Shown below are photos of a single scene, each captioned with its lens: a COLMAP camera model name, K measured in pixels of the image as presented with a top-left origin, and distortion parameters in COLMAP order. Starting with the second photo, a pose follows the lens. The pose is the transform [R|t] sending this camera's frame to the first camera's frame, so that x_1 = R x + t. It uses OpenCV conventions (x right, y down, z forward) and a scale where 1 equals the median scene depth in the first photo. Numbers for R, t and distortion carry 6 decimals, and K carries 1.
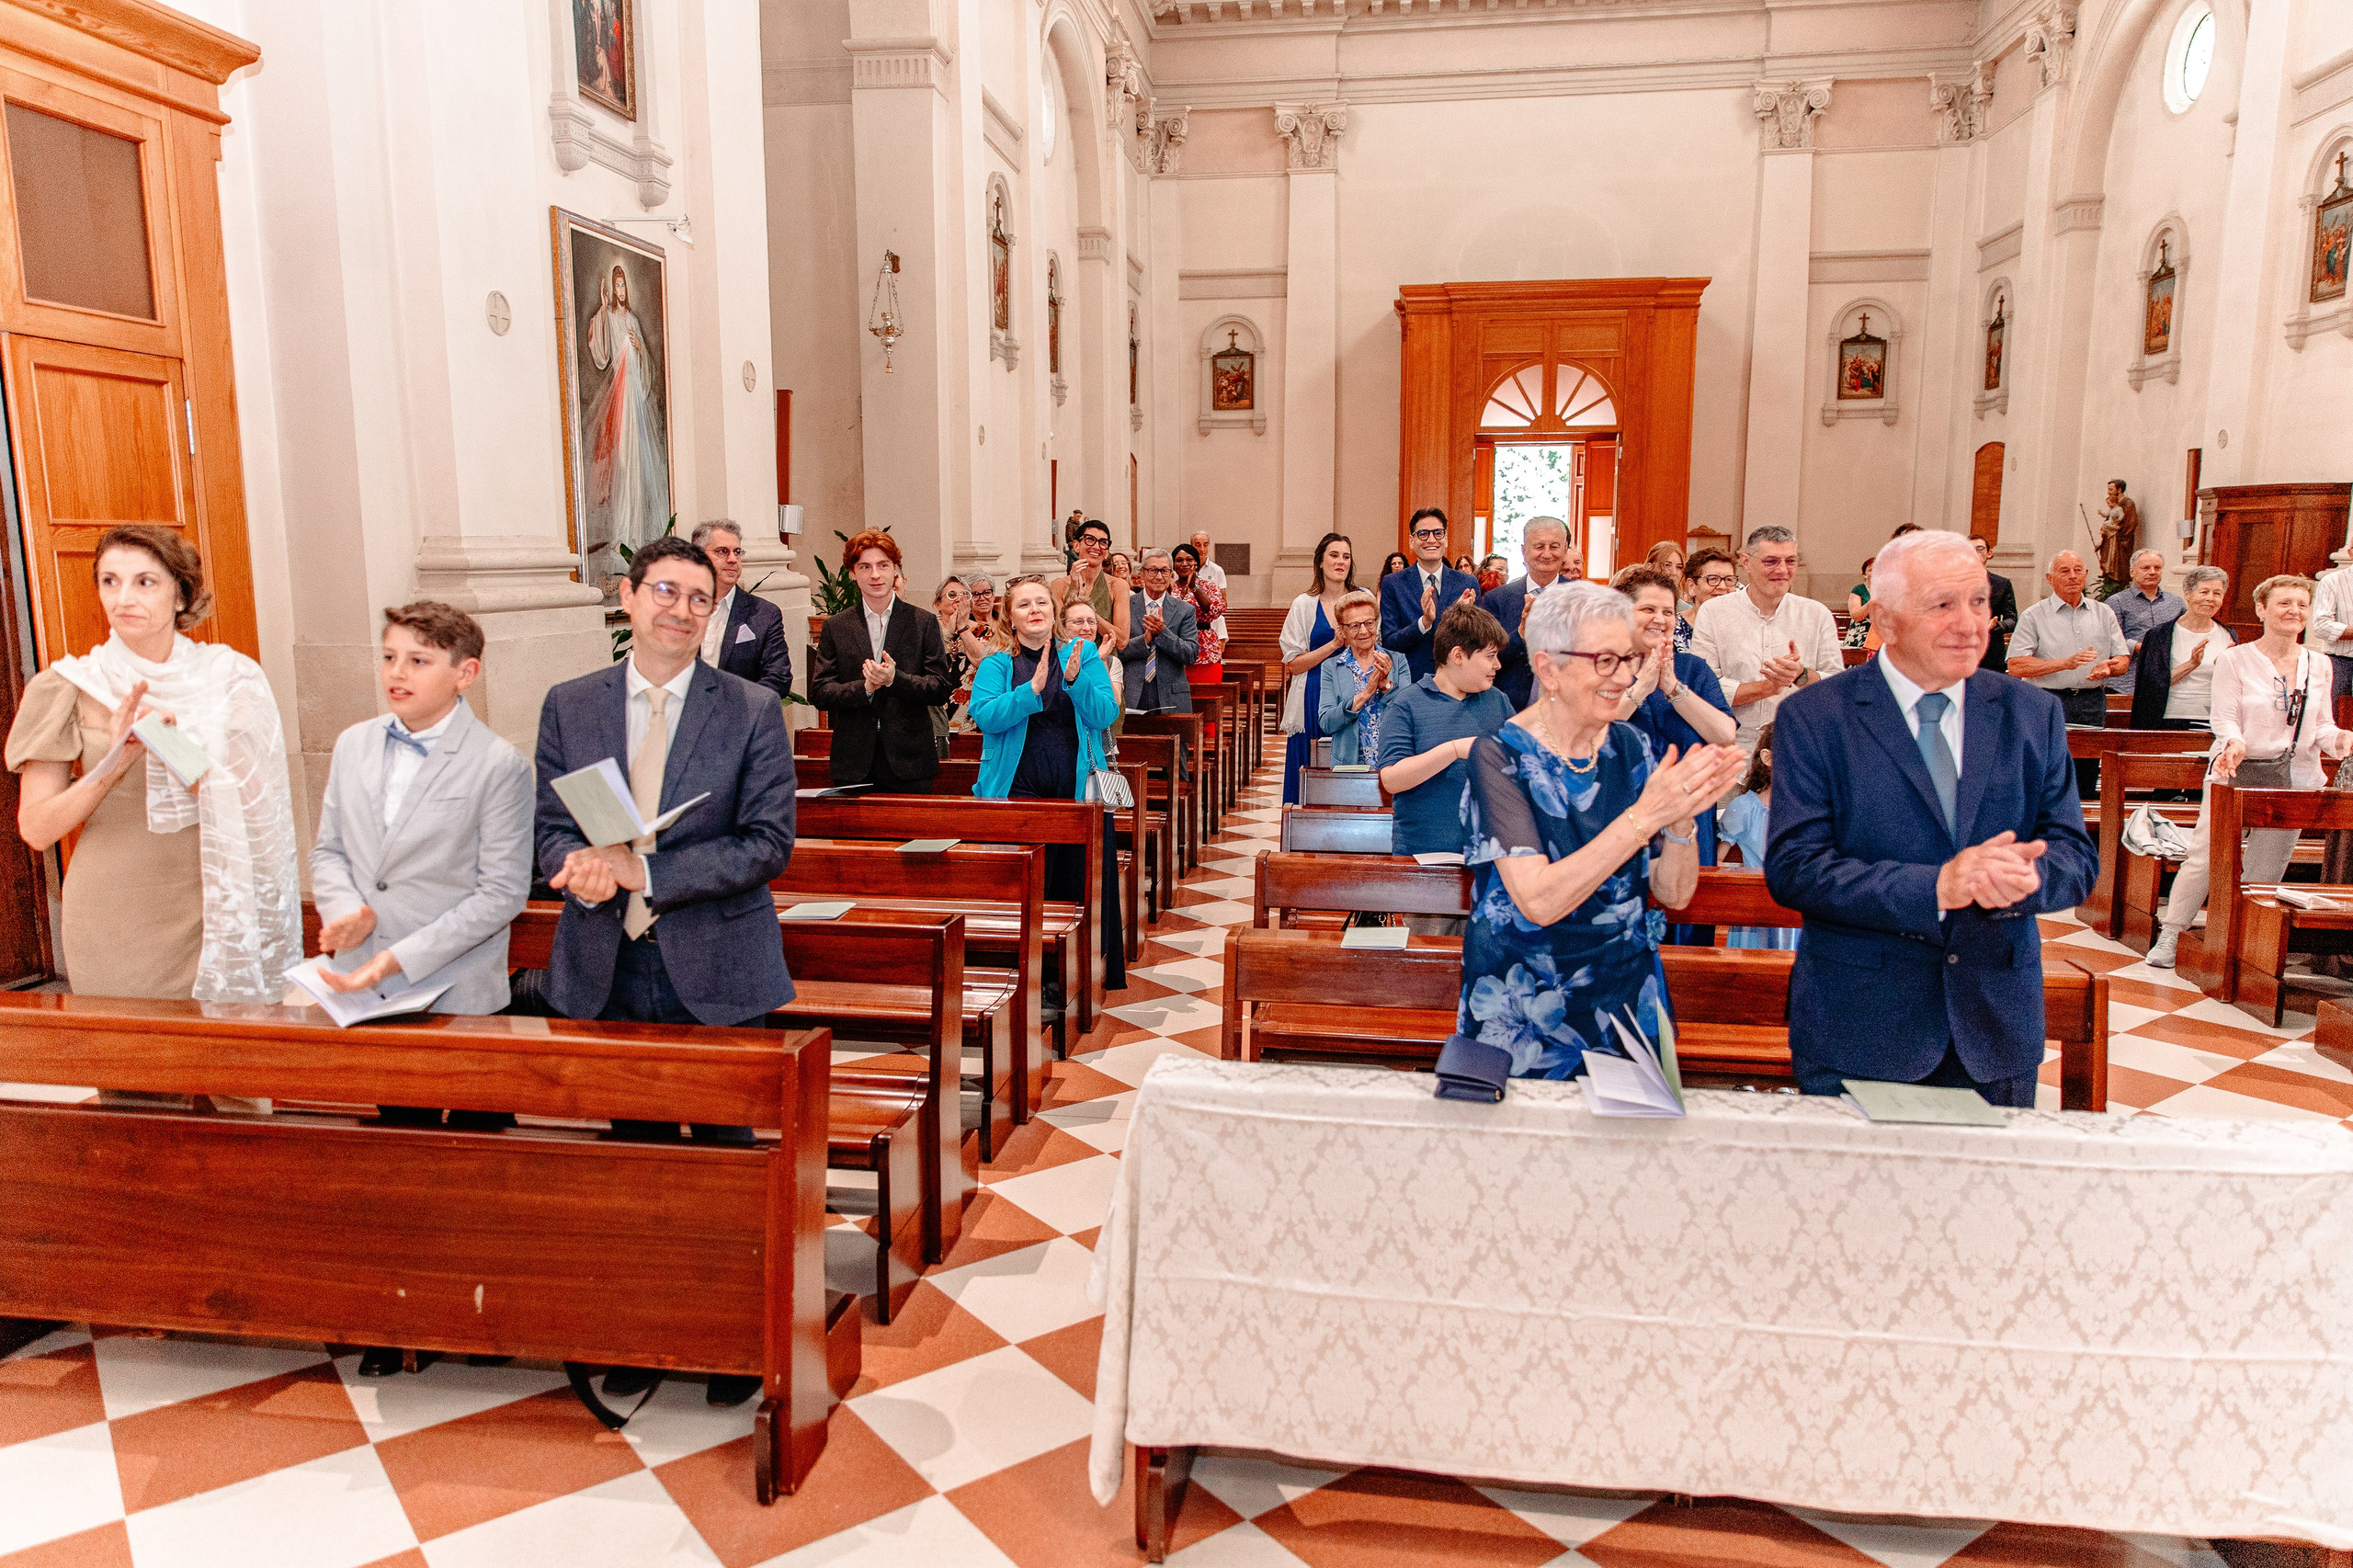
lens RADIAL K [[1630.0, 0, 1176.5], [0, 1630.0, 784.0], [0, 0, 1]] dist [0.008988, 0.001582]
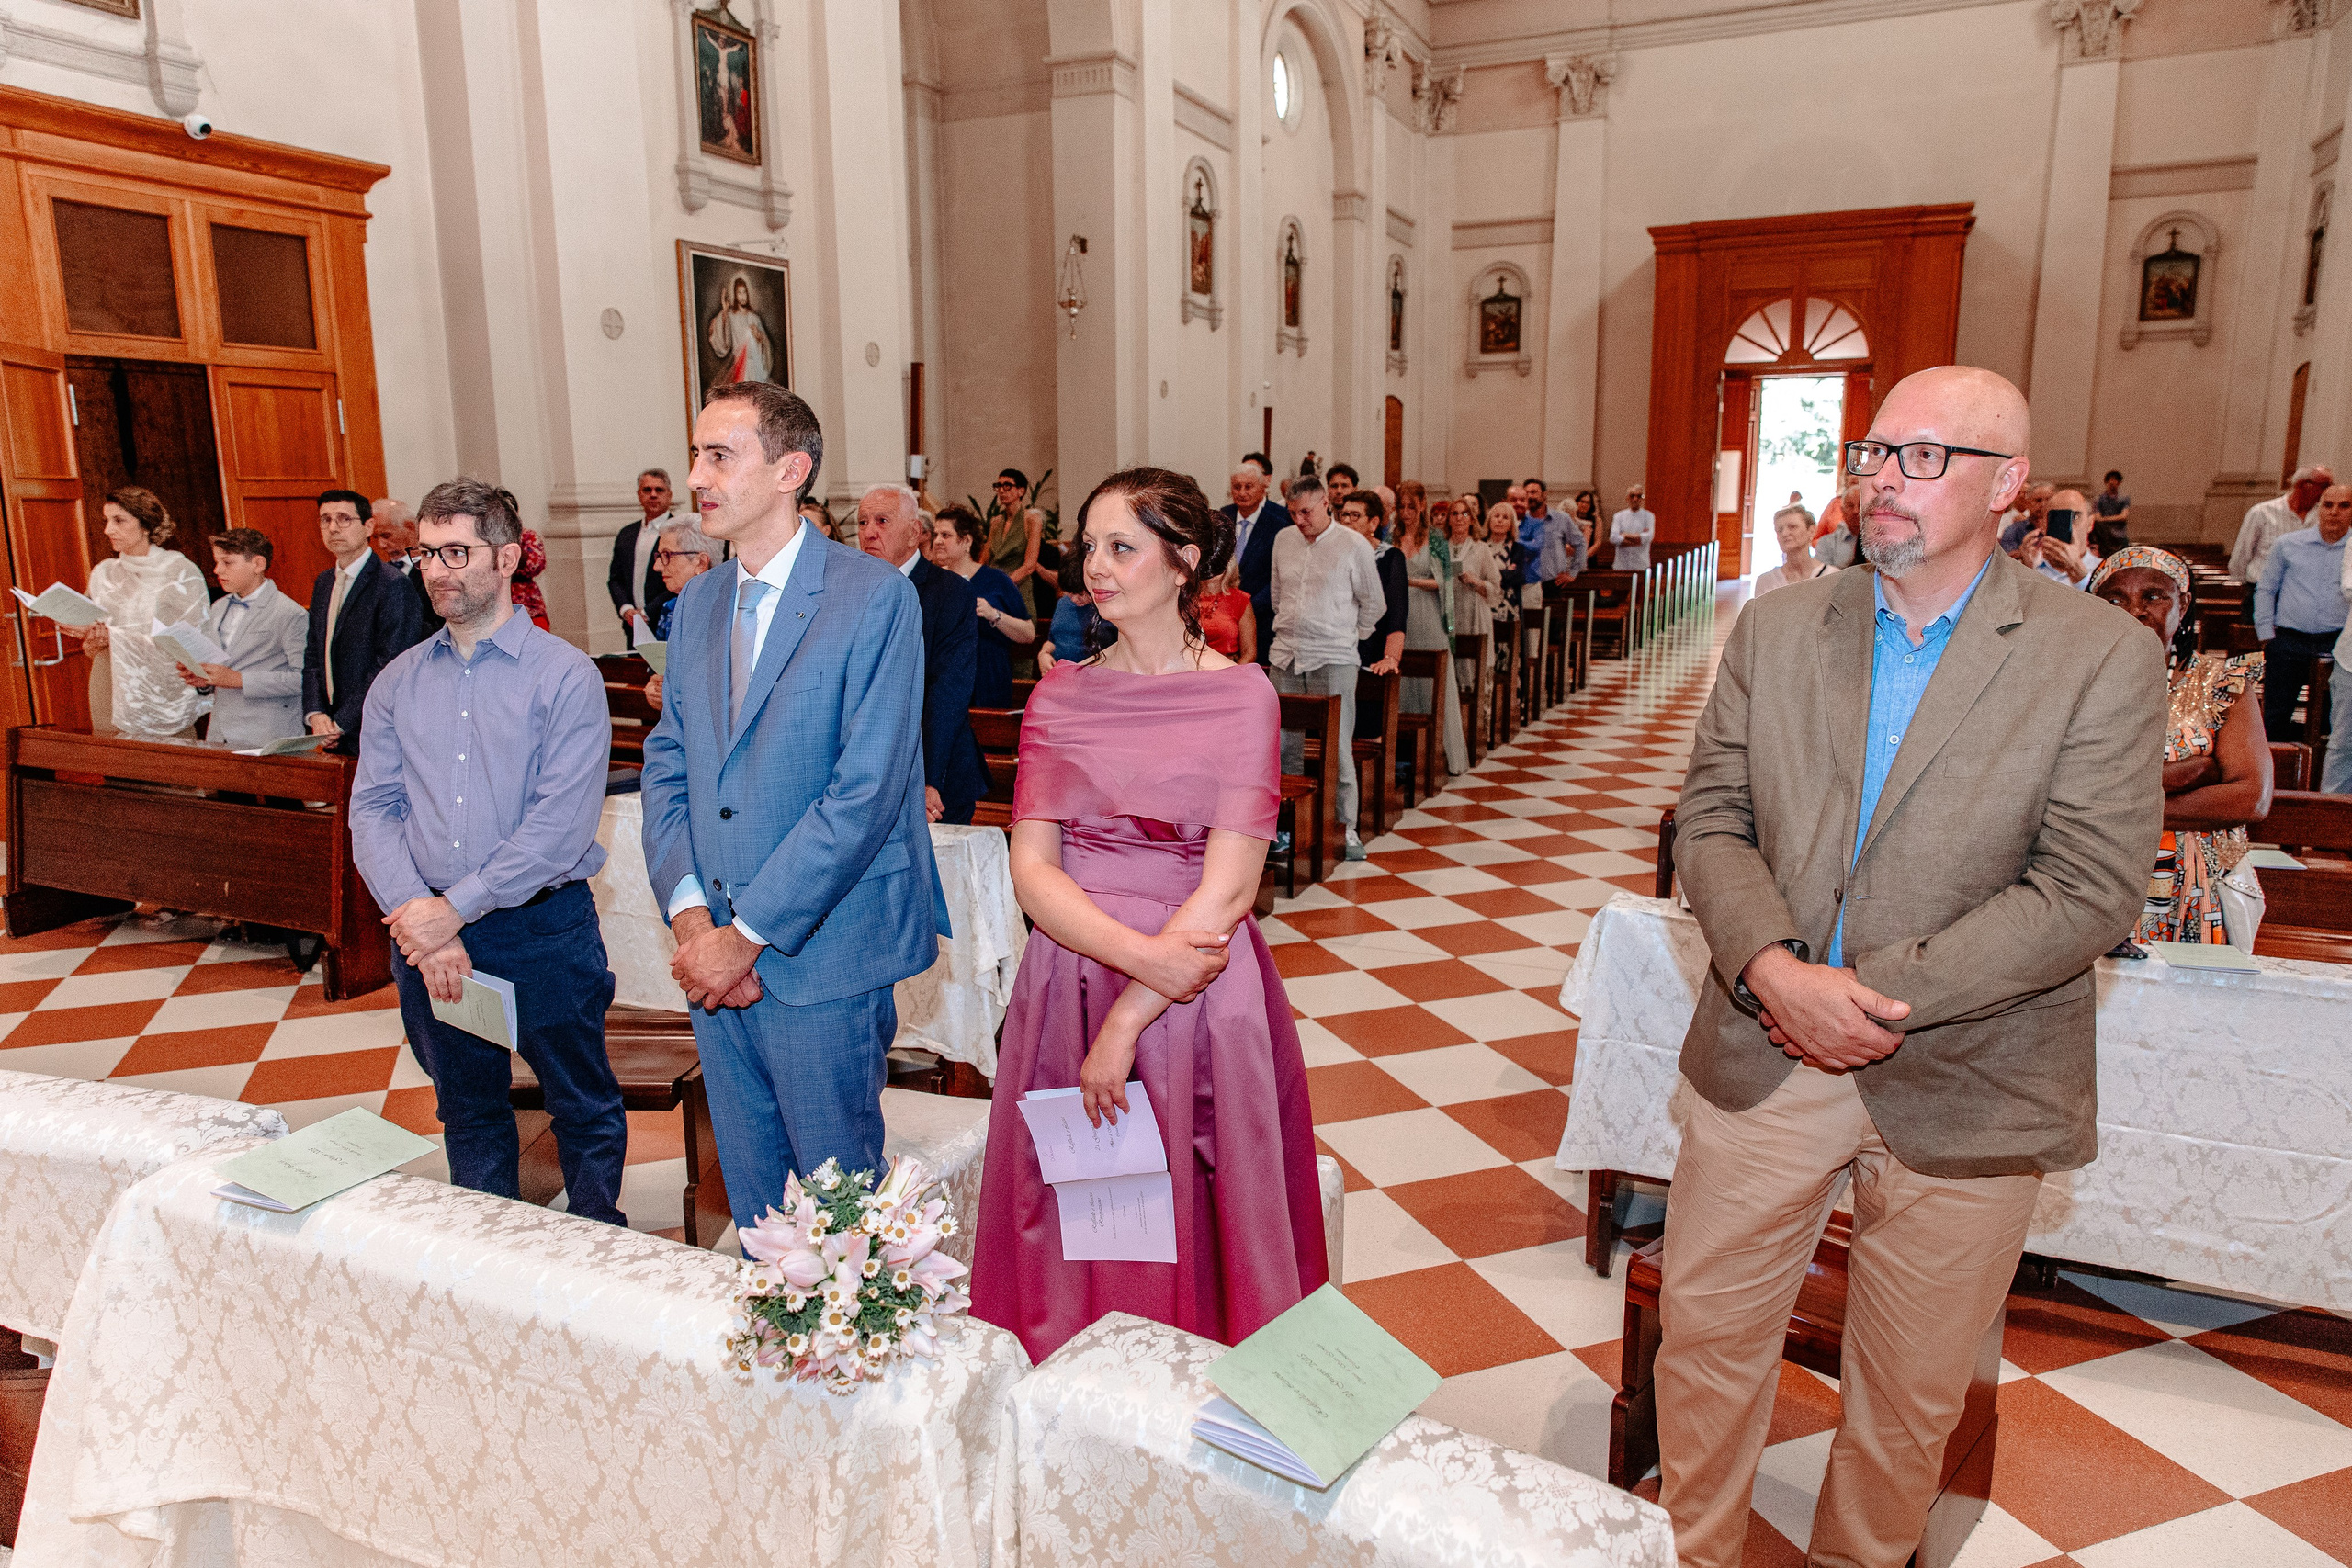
lens RADIAL K [[1550.1, 0, 1128.0], [0, 1550.1, 768.3], [0, 0, 1]] dist [0.002673, 0.005096]
pose [[0.957787, 0.043386, -0.284185, 0.122635], [-0.032783, 0.998581, 0.041962, 0.006931], [0.285602, -0.030875, 0.957851, -0.048882]]
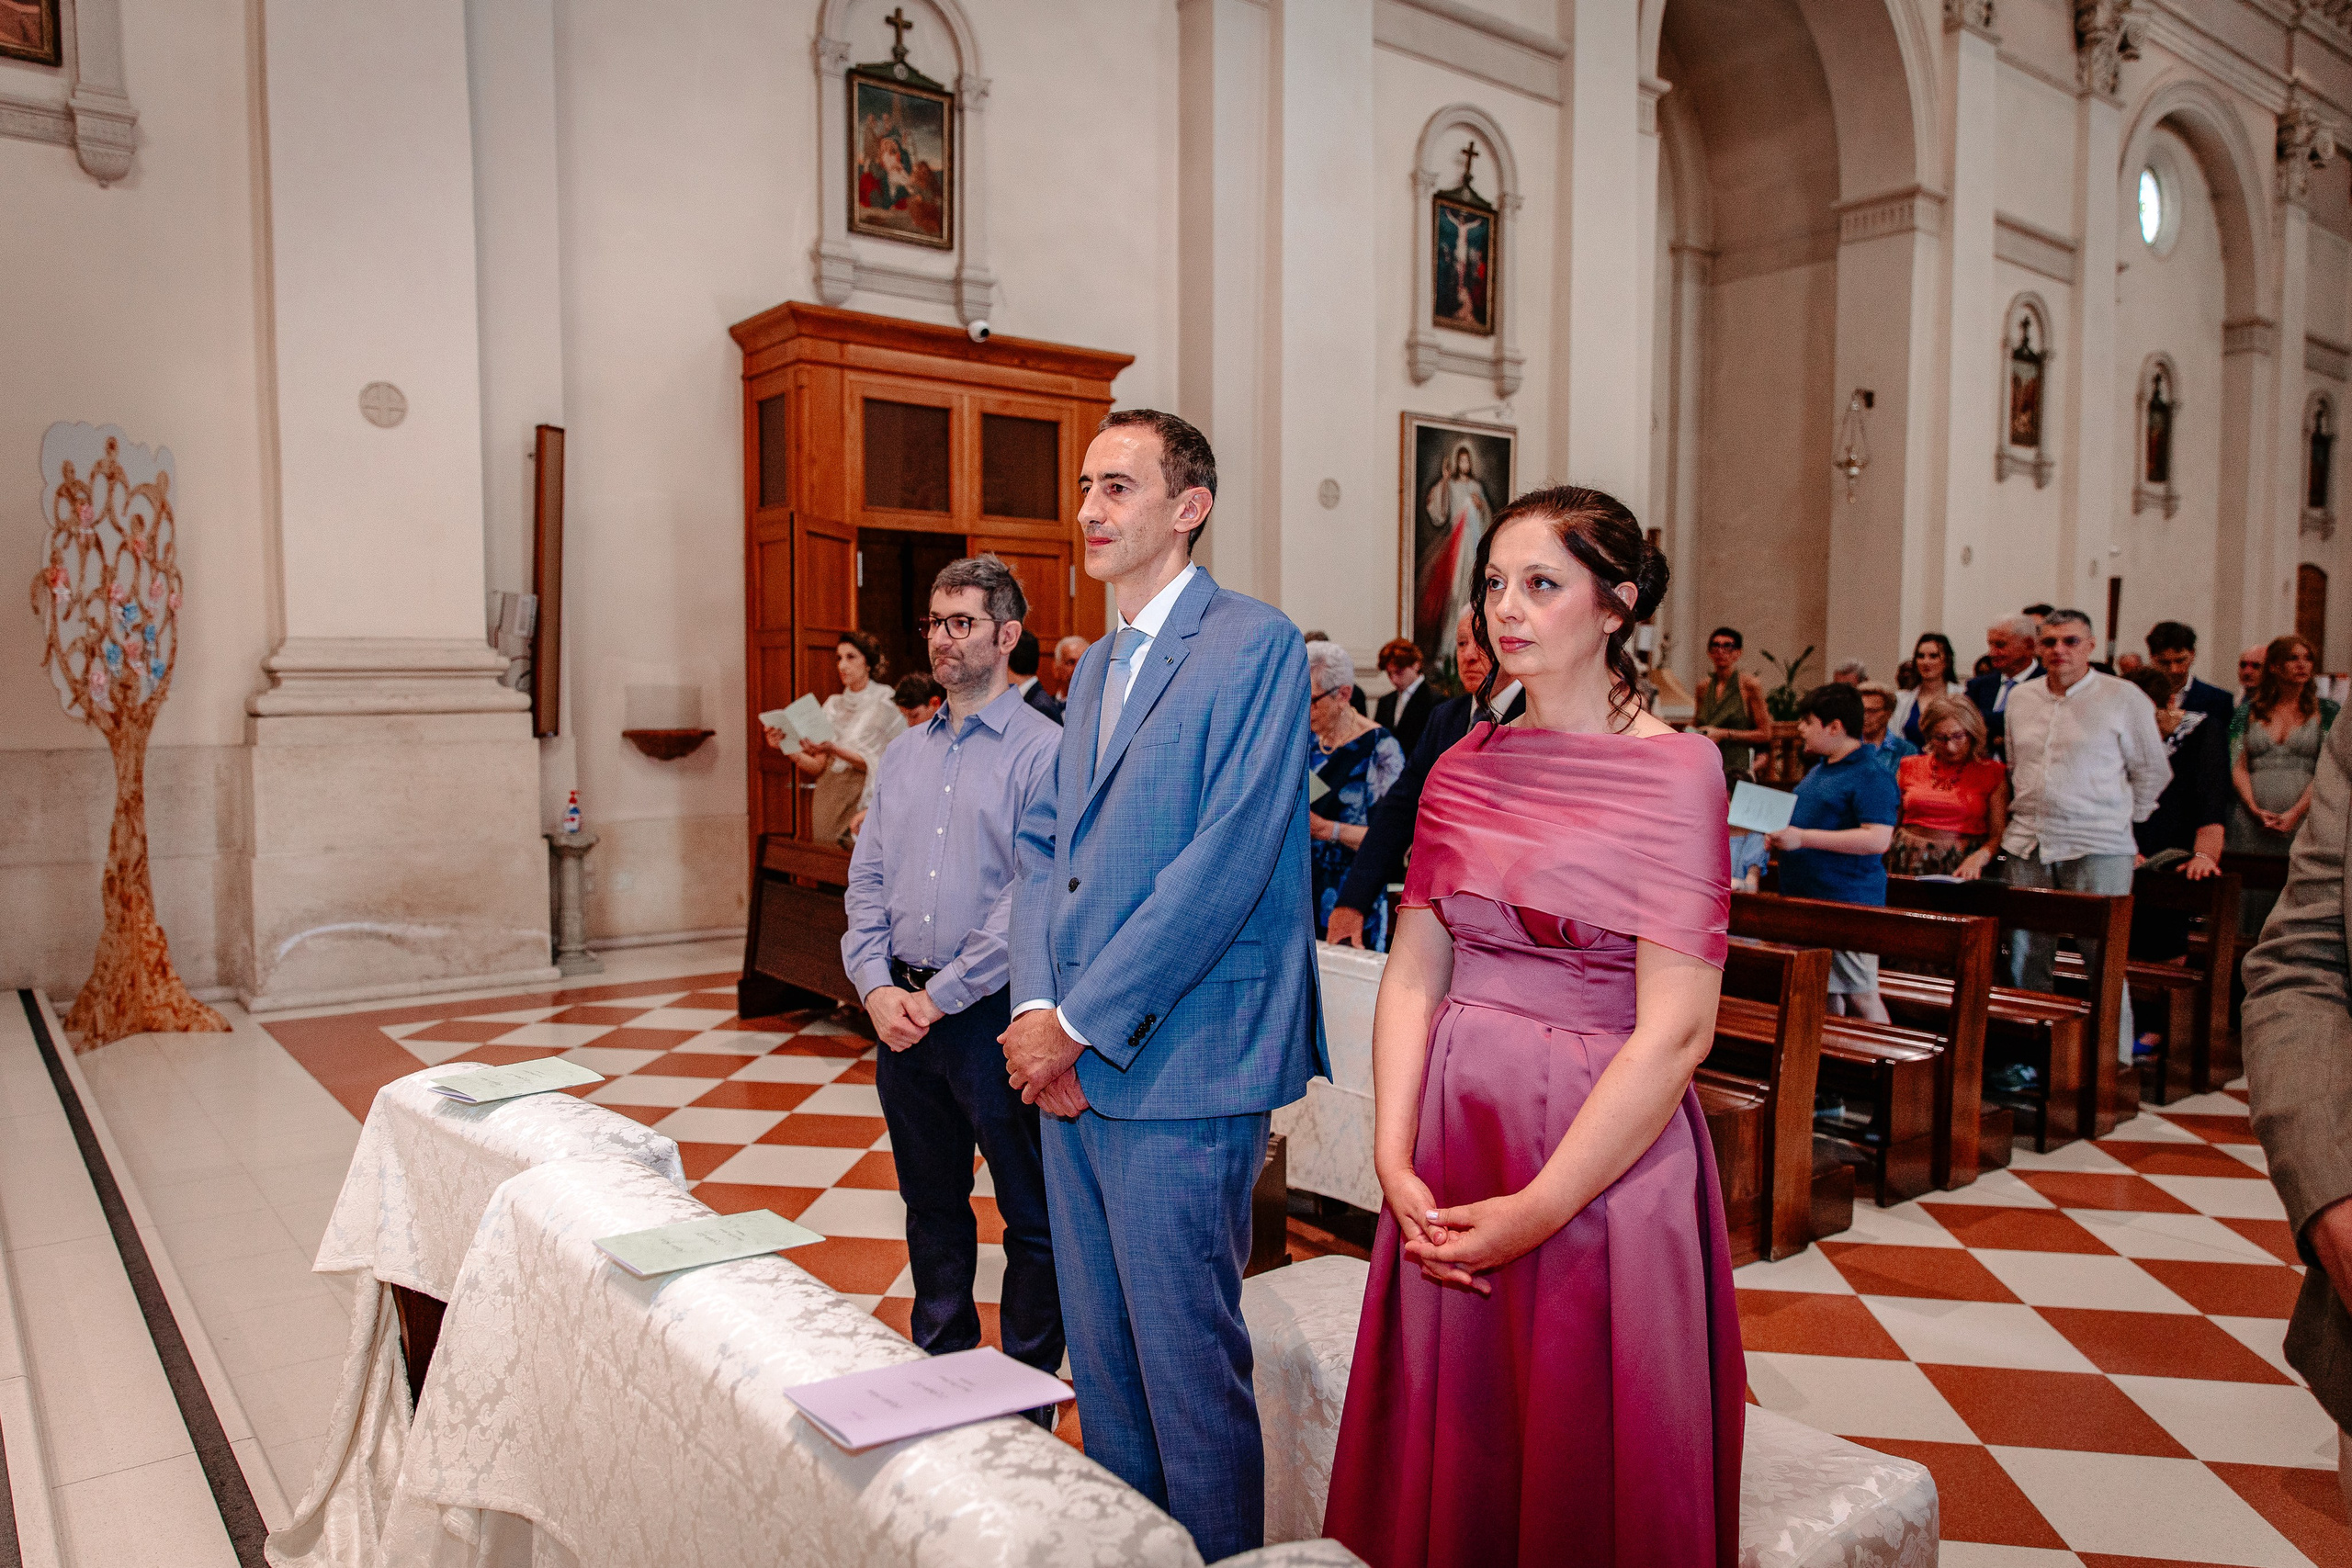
lens RADIAL K [[1602.9, 0, 1119.2], [0, 1602.9, 768.4], [0, 0, 1]] dist [0.014538, 0.003047]
pose [[0.719707, 0.043399, -0.692920, 0.132133], [-0.105390, 0.993308, -0.047251, 0.011071], [0.686232, 0.107034, 0.719464, -0.033393]]
